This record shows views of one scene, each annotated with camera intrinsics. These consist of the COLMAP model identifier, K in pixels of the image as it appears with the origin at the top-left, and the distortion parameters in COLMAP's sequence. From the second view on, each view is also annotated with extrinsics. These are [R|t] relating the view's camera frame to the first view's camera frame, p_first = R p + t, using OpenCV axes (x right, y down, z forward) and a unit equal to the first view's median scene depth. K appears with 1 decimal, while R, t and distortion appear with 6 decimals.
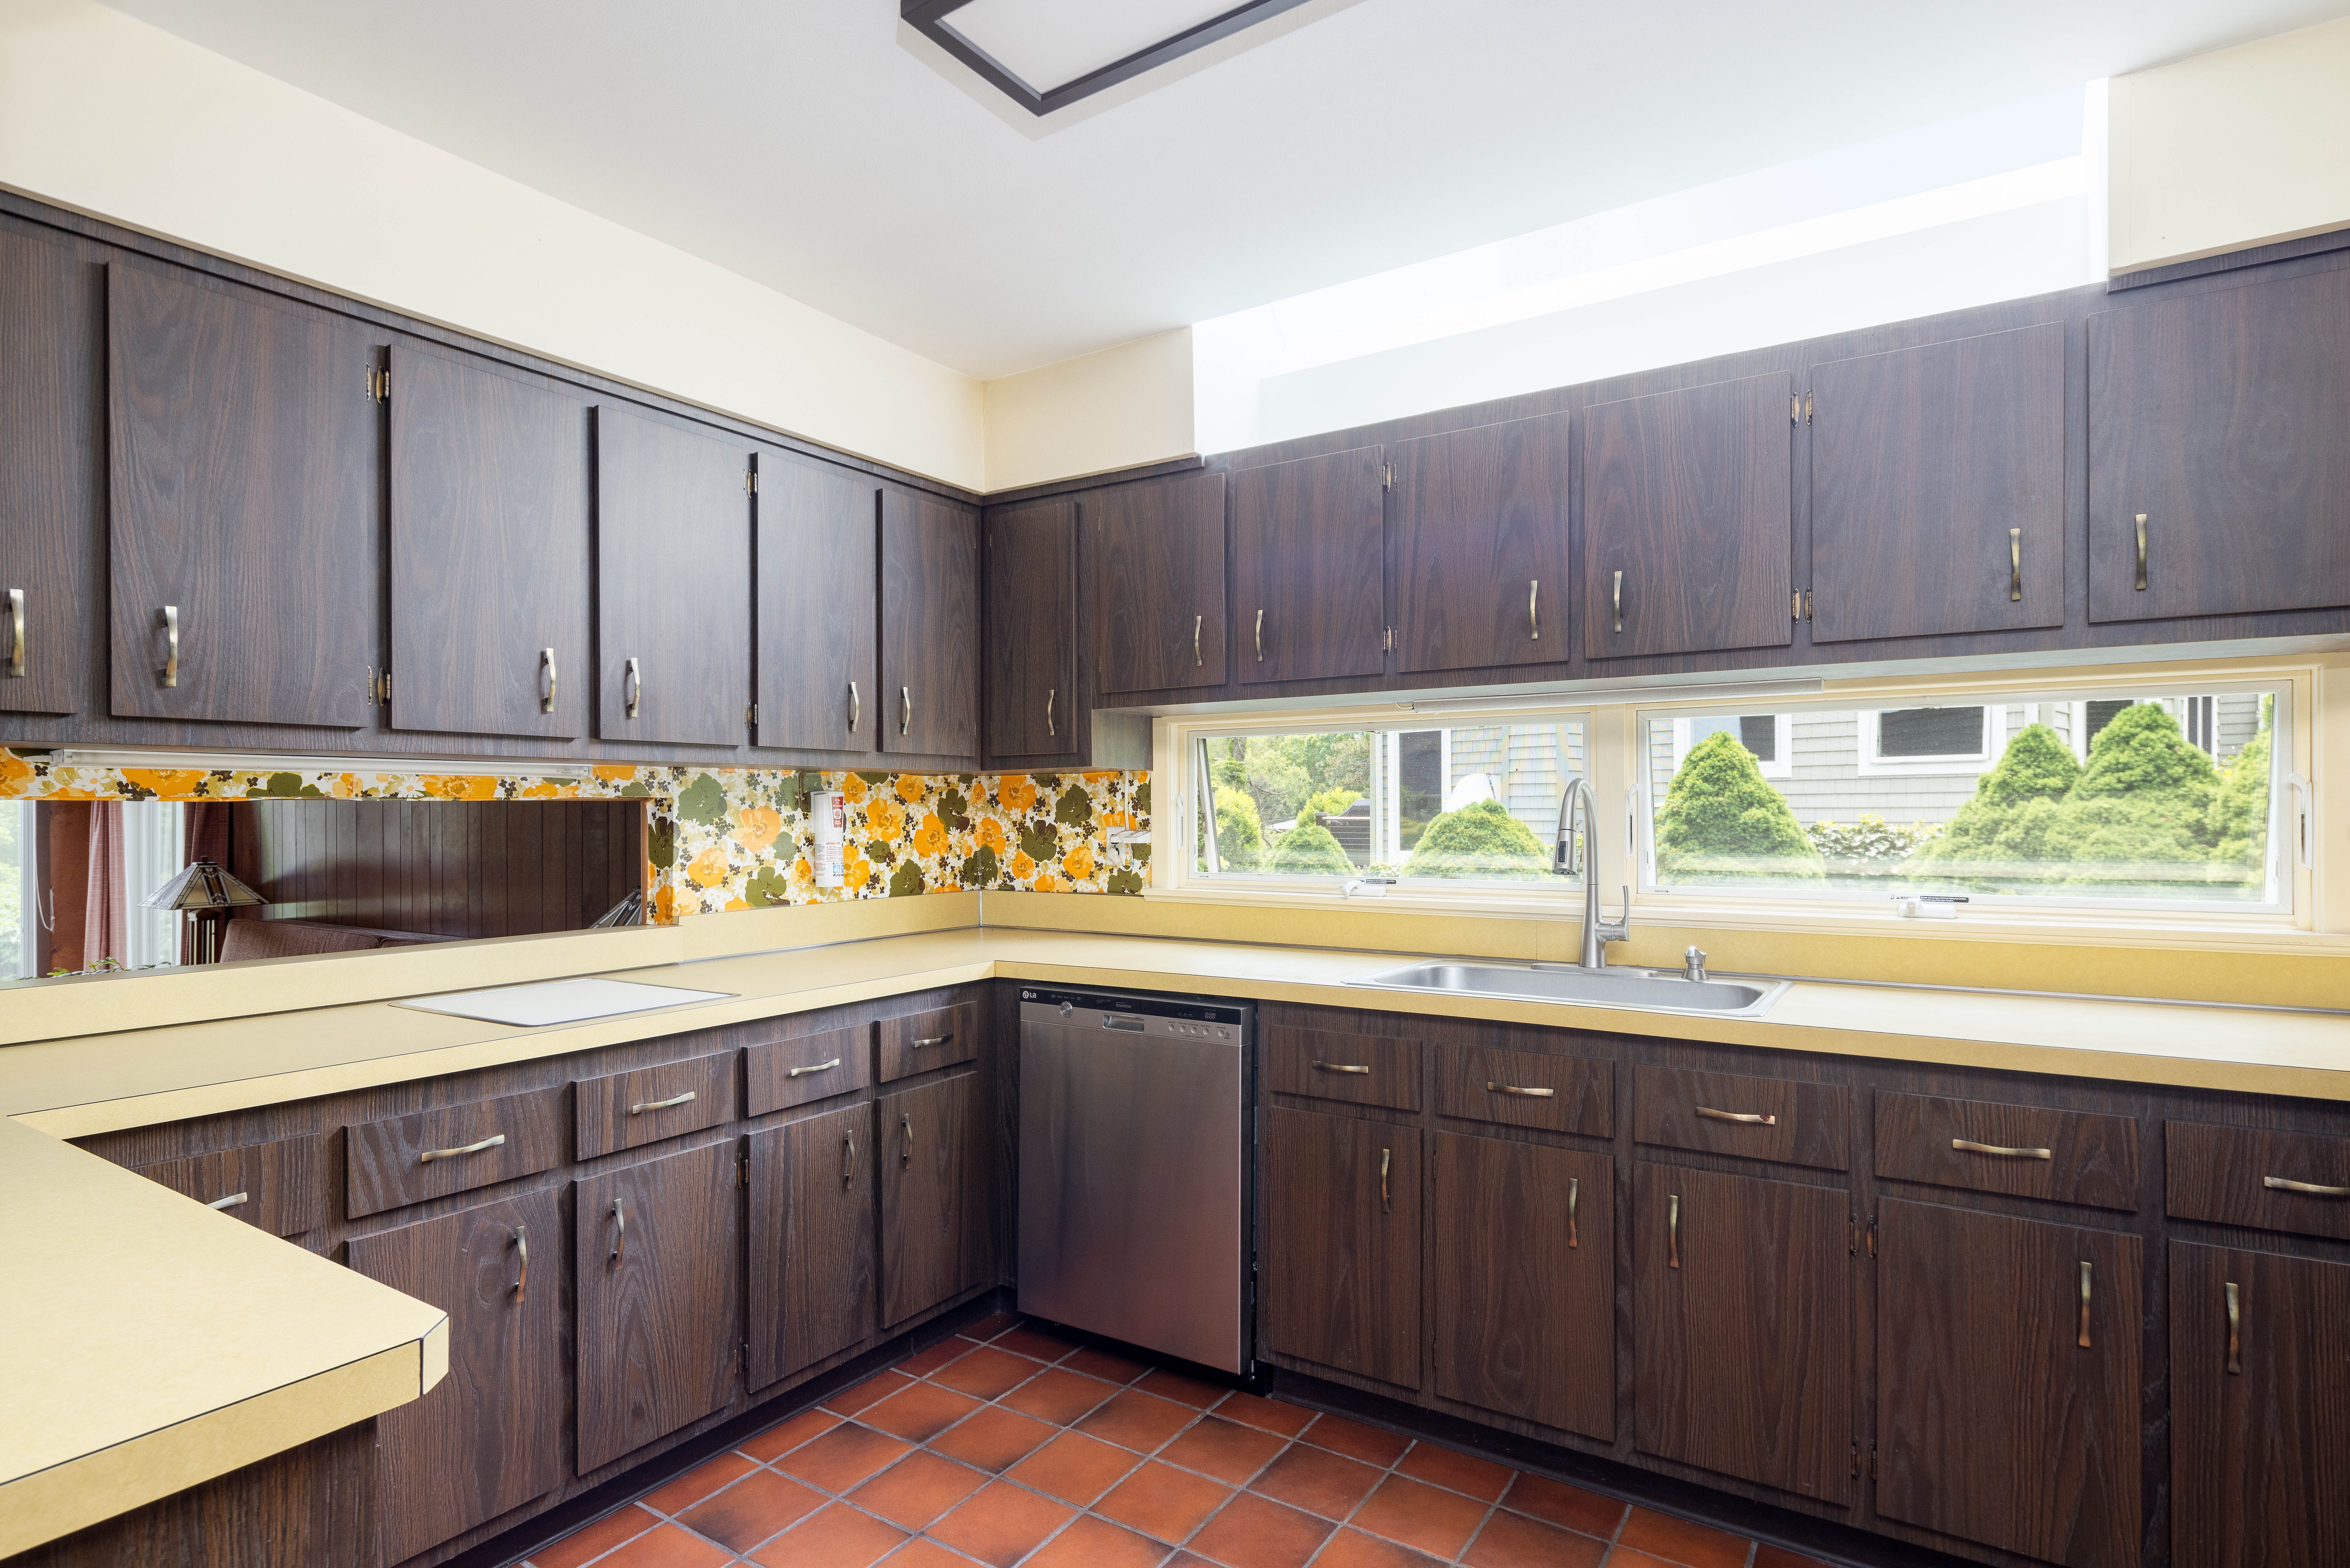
lens RADIAL K [[1186.9, 0, 1223.2], [0, 1186.9, 808.8], [0, 0, 1]] dist [0.001561, 0.000097]
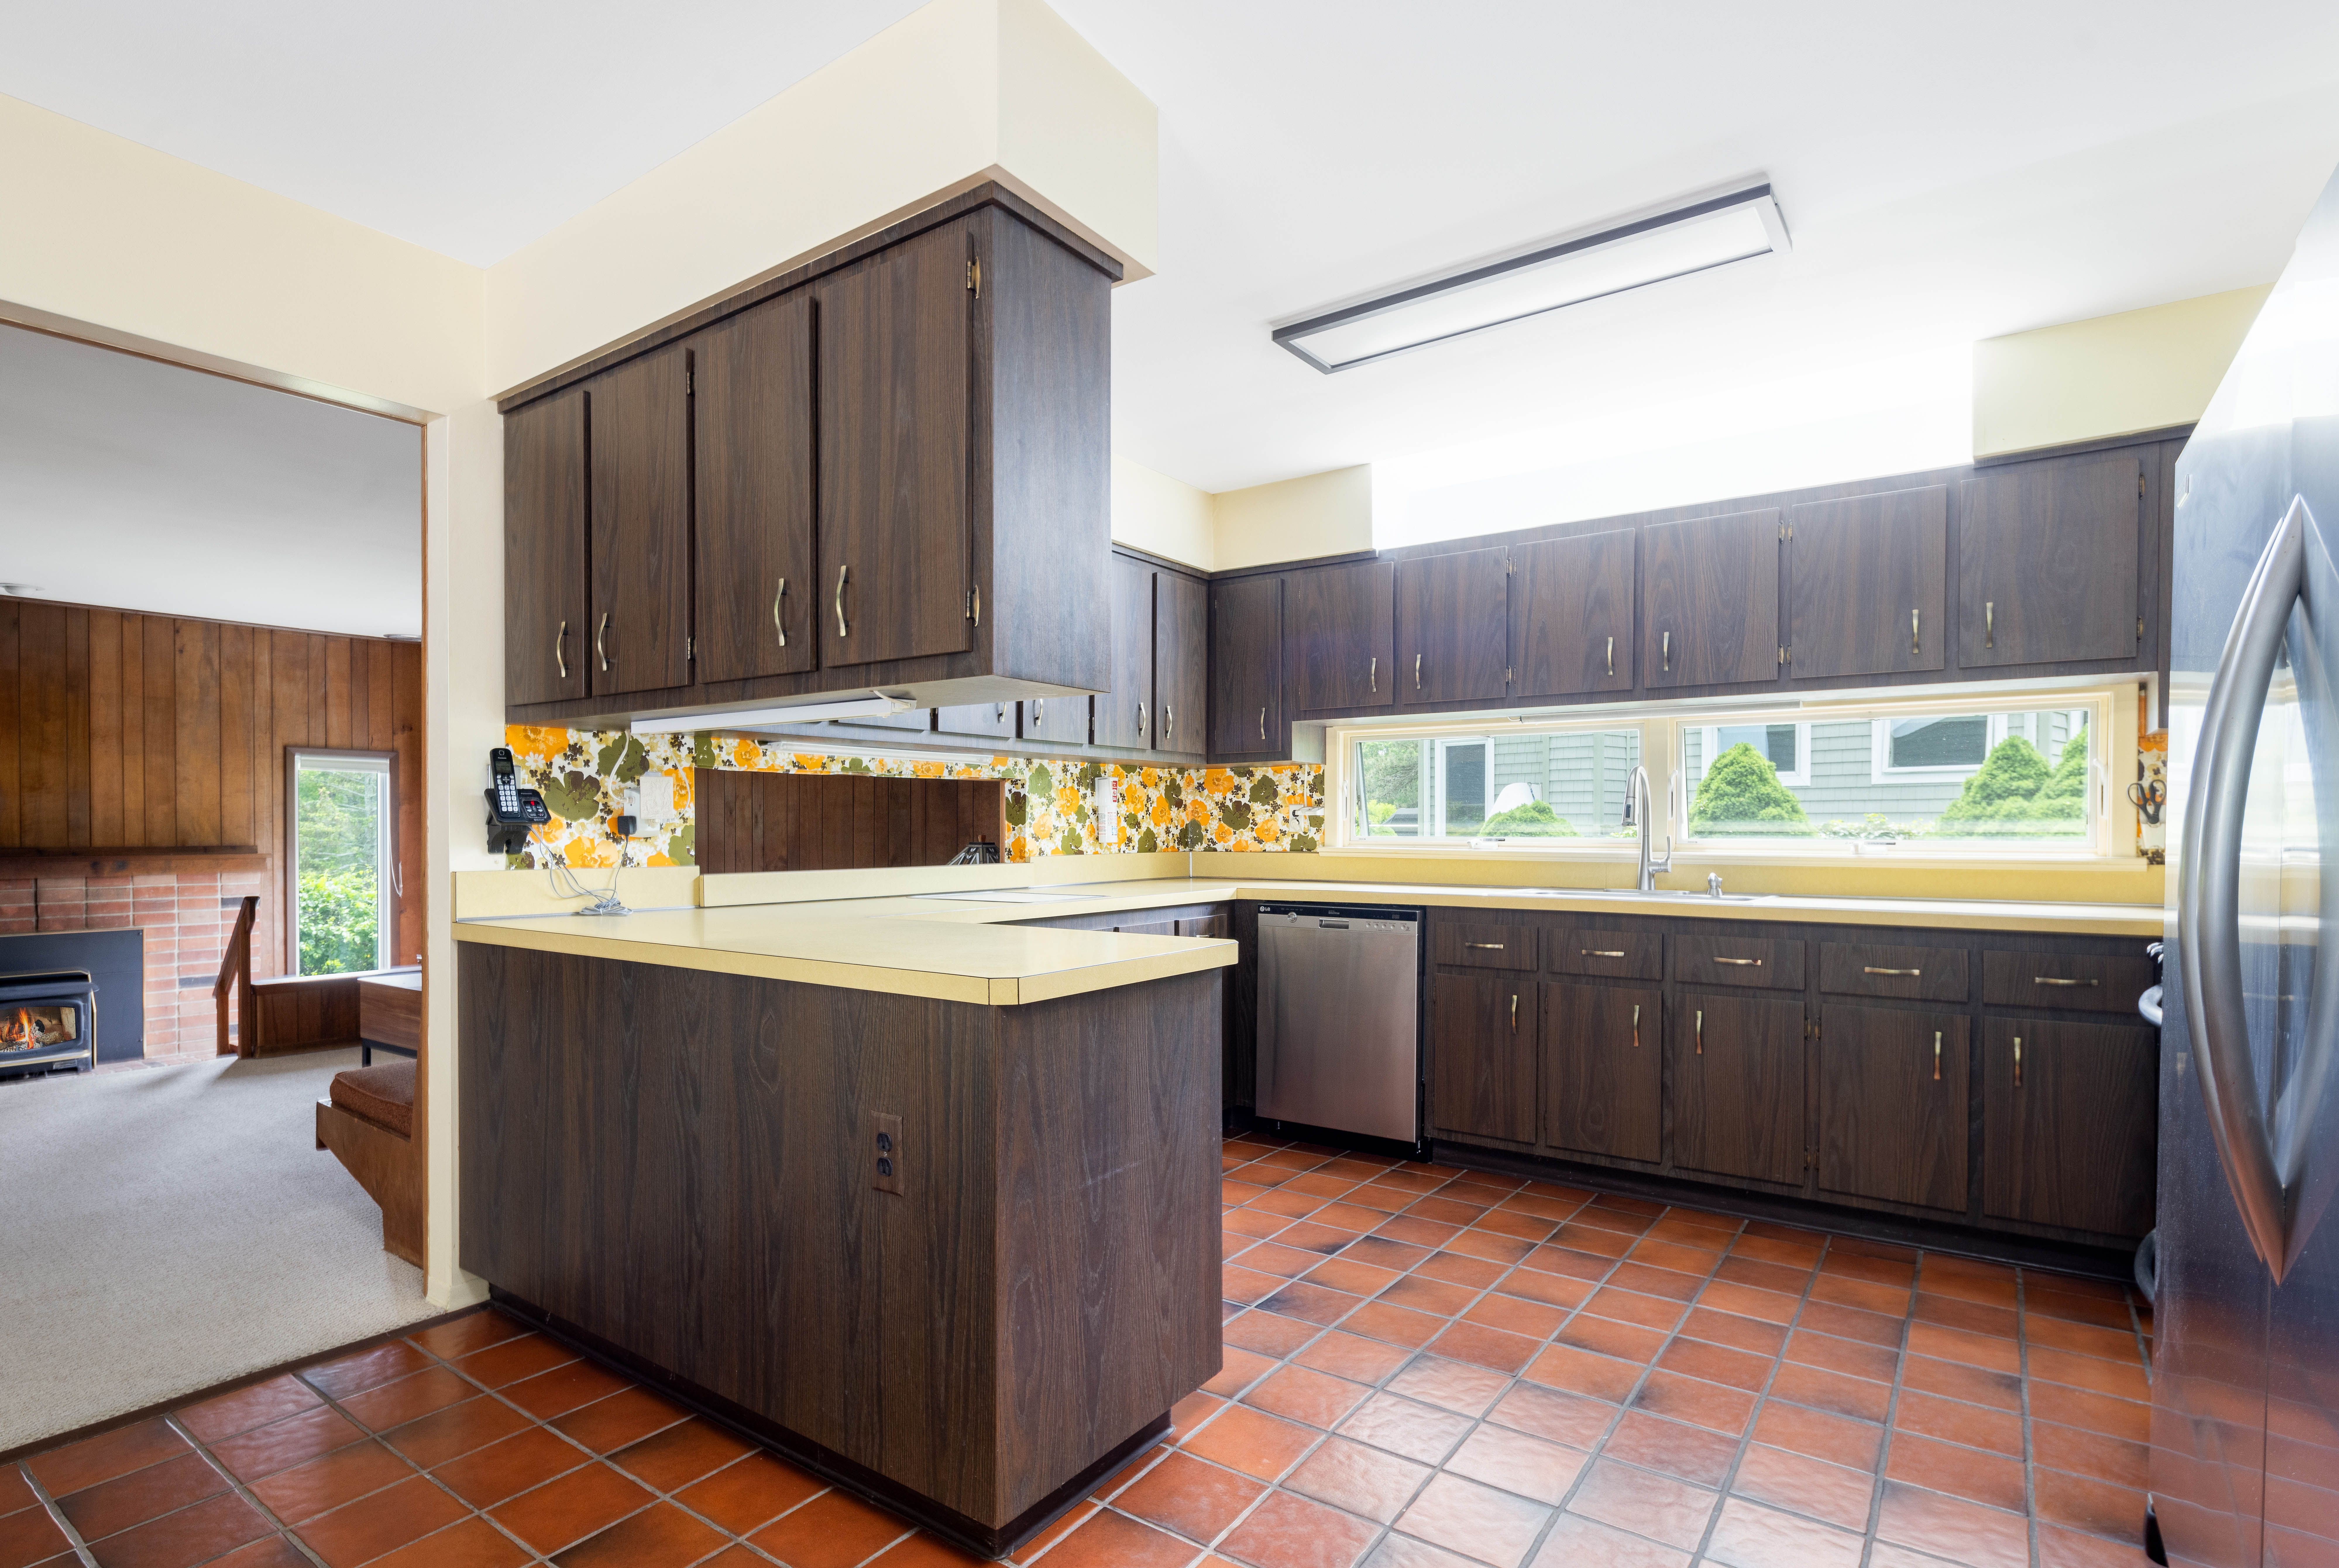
lens RADIAL K [[1183.8, 0, 1168.0], [0, 1183.8, 835.3], [0, 0, 1]] dist [0.007103, 0.000736]
pose [[0.998219, 0.006770, -0.059274, -0.187606], [-0.006274, 0.999944, 0.008561, 0.047978], [0.059328, -0.008174, 0.998205, -0.494330]]
